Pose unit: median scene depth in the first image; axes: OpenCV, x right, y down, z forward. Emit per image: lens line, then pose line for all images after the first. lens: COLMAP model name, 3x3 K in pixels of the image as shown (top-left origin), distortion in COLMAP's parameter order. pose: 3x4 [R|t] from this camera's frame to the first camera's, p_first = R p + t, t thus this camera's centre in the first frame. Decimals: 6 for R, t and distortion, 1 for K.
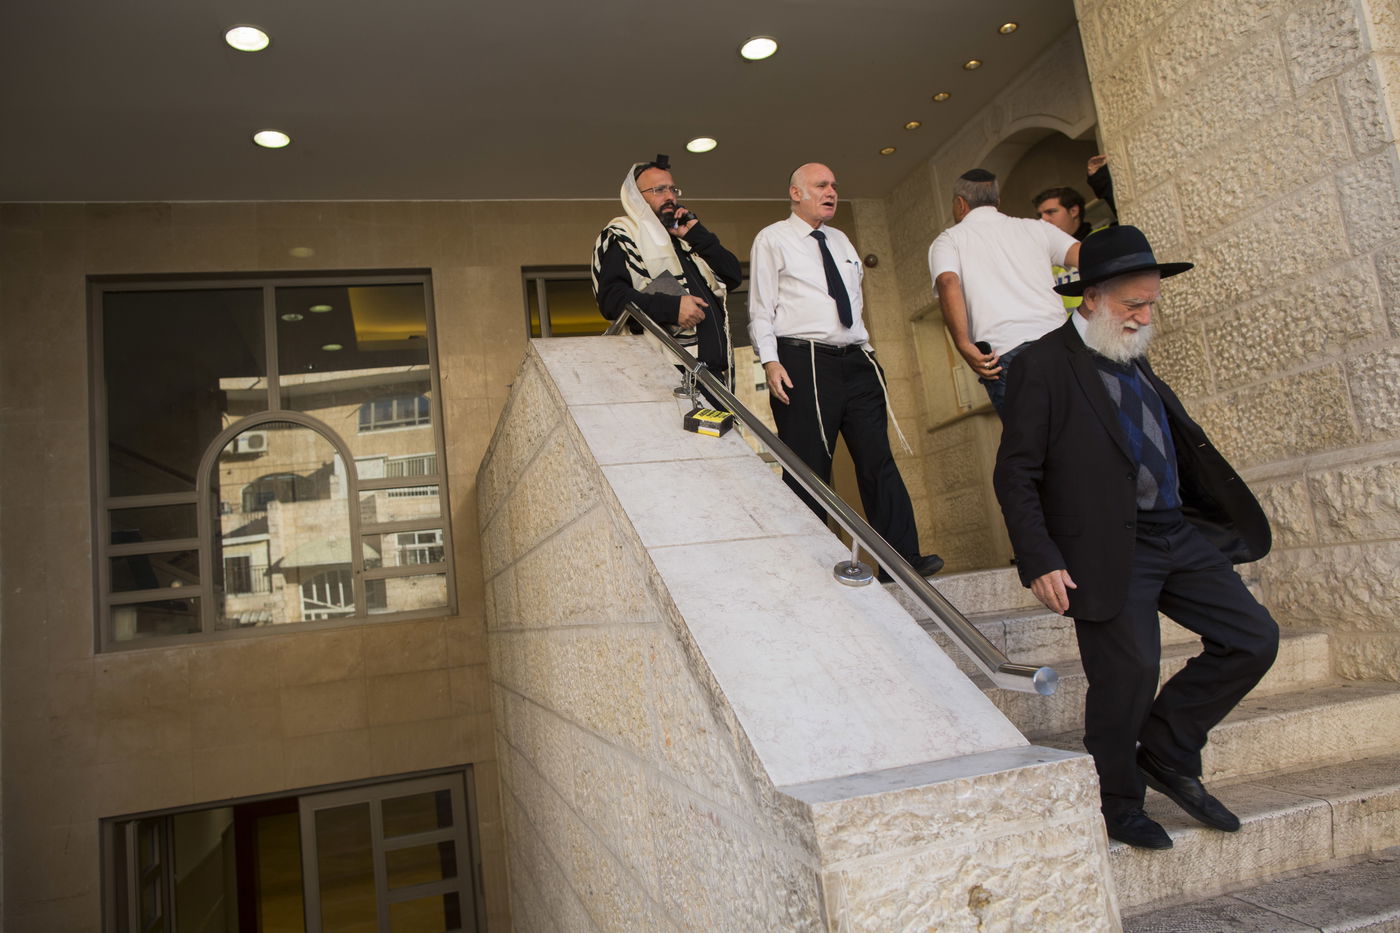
lens RADIAL K [[1032.1, 0, 704.3], [0, 1032.1, 448.9], [0, 0, 1]] dist [-0.051455, 0.052097]
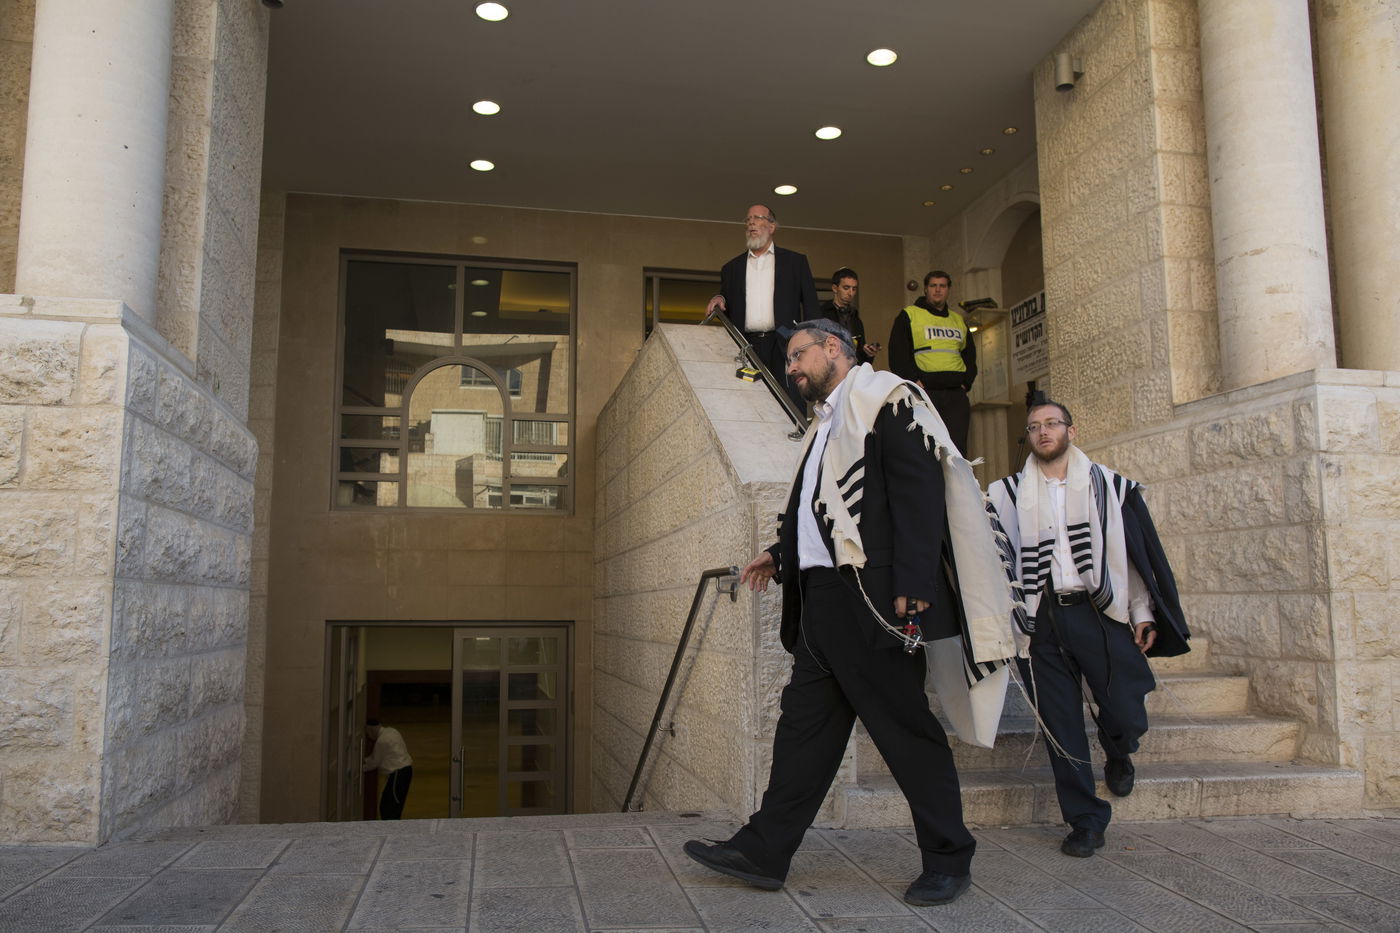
lens RADIAL K [[1013.8, 0, 684.6], [0, 1013.8, 466.2], [0, 0, 1]] dist [-0.058759, 0.057726]
pose [[0.989759, 0.105761, -0.095869, 0.054423], [-0.103156, 0.994158, 0.031751, 0.062301], [0.098667, -0.021536, 0.994887, -0.587368]]
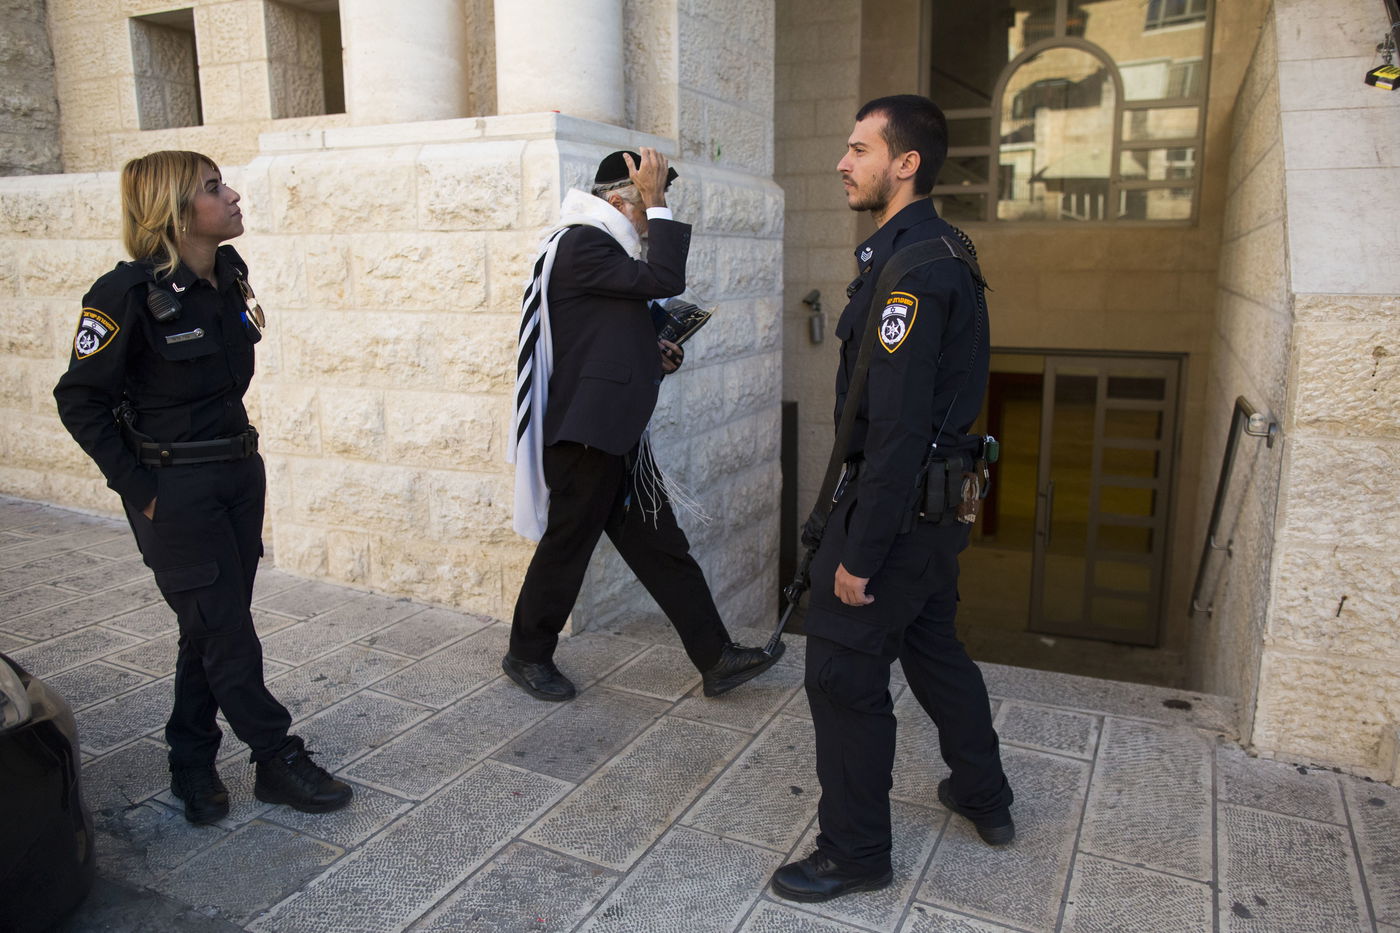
lens RADIAL K [[1032.1, 0, 704.3], [0, 1032.1, 448.9], [0, 0, 1]] dist [-0.051455, 0.052097]
pose [[0.763431, 0.225008, -0.605429, 0.147243], [0.009962, 0.933144, 0.359365, -0.037571], [0.645813, -0.280382, 0.710149, -0.398117]]
